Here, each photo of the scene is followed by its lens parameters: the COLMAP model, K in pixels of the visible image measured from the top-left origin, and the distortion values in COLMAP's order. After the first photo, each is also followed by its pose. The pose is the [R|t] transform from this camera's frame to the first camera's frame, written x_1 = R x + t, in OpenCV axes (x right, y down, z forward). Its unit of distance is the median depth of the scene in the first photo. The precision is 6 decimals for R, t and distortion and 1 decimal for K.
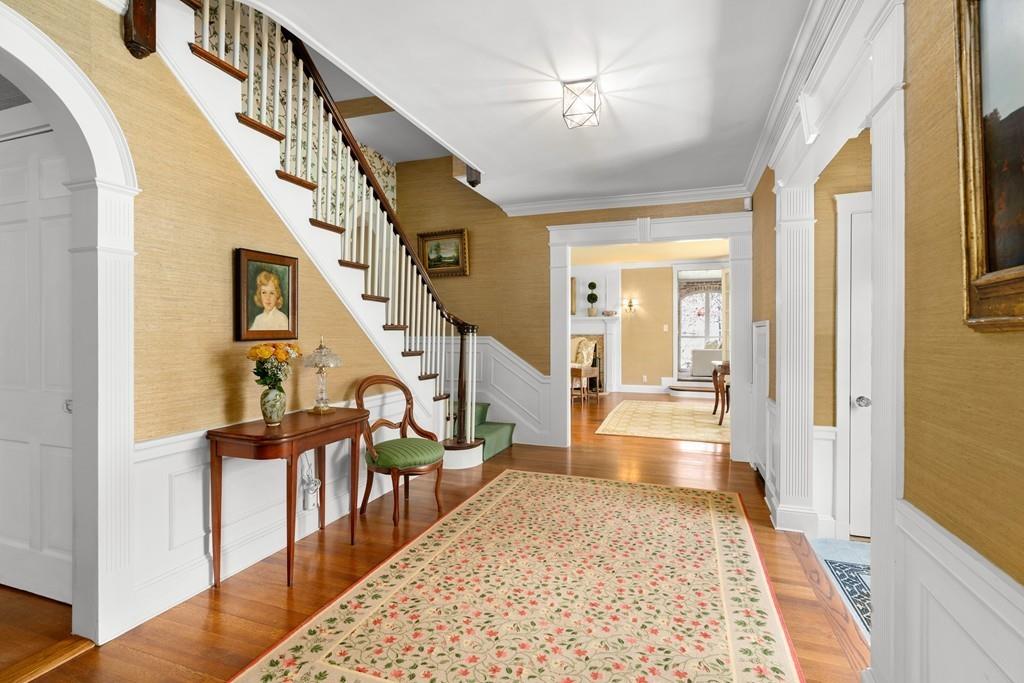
lens RADIAL K [[493.9, 0, 512.0], [0, 493.9, 341.5], [0, 0, 1]] dist [-0.015413, -0.000189]
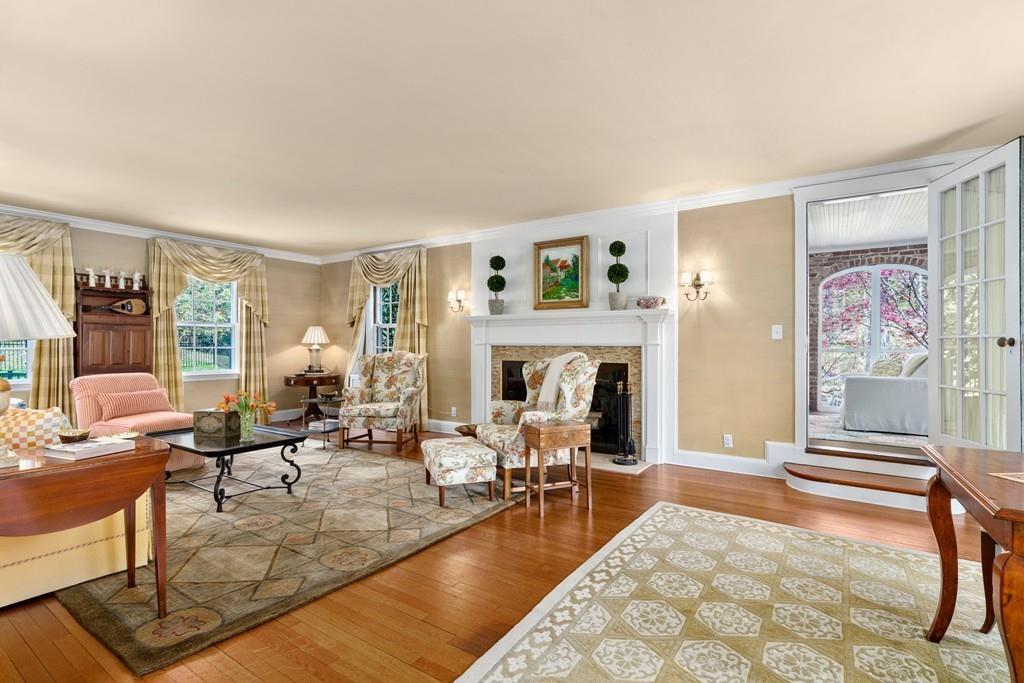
lens RADIAL K [[493.9, 0, 512.0], [0, 493.9, 341.5], [0, 0, 1]] dist [-0.015413, -0.000189]
pose [[0.969011, 0.002064, -0.247009, 0.182794], [-0.007081, 0.999786, -0.019421, -0.008140], [0.246916, 0.020569, 0.968819, 0.492025]]
